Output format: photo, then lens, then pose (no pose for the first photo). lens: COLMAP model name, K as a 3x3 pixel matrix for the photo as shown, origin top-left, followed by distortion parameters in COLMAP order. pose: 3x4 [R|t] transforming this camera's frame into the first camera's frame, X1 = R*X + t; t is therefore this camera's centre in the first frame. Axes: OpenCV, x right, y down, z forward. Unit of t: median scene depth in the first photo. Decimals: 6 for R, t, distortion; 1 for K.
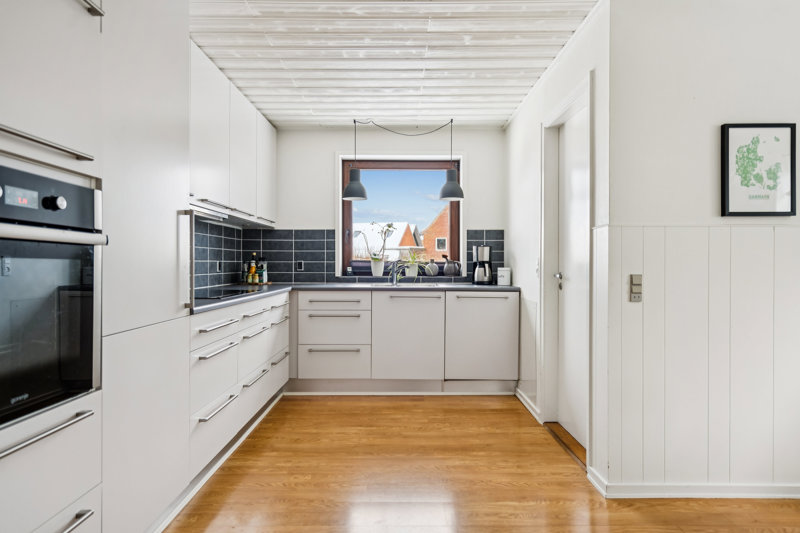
lens RADIAL K [[475.6, 0, 399.3], [0, 475.6, 265.2], [0, 0, 1]] dist [0.001233, 0.002409]
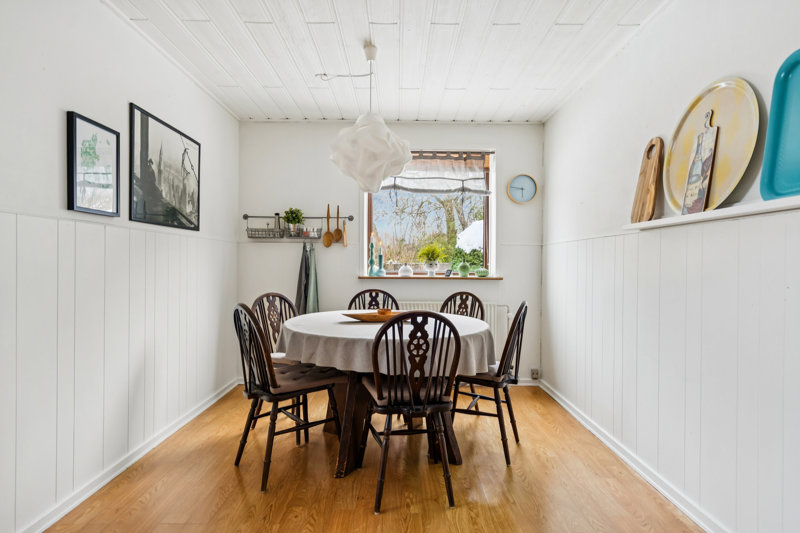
lens RADIAL K [[451.7, 0, 400.4], [0, 451.7, 266.5], [0, 0, 1]] dist [0.008823, 0.000244]
pose [[0.002624, -0.009456, 0.999952, -0.146893], [-0.001855, 0.999954, 0.009461, -0.001045], [-0.999995, -0.001880, 0.002606, 0.244035]]
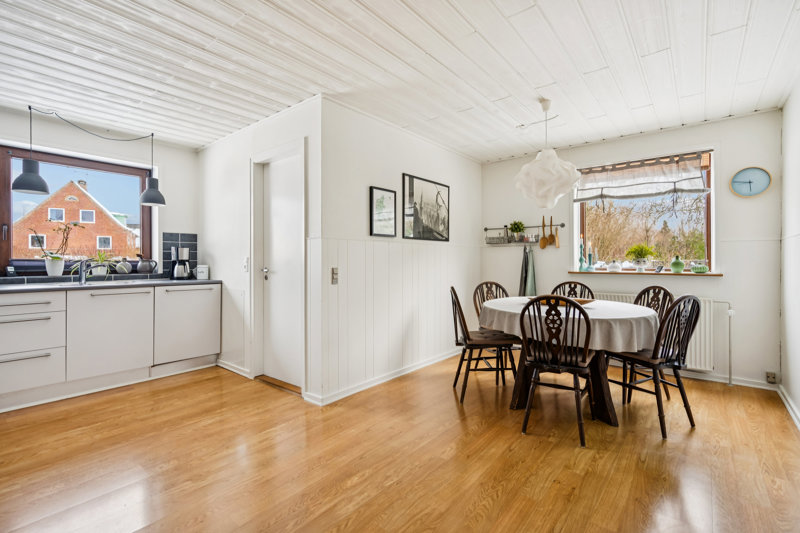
lens RADIAL K [[365.9, 0, 400.7], [0, 365.9, 262.8], [0, 0, 1]] dist [-0.001794, 0.002380]
pose [[0.637575, -0.007740, 0.770349, -0.242775], [0.007579, 0.999964, 0.003775, -0.000790], [-0.770351, 0.003432, 0.637611, 0.000038]]
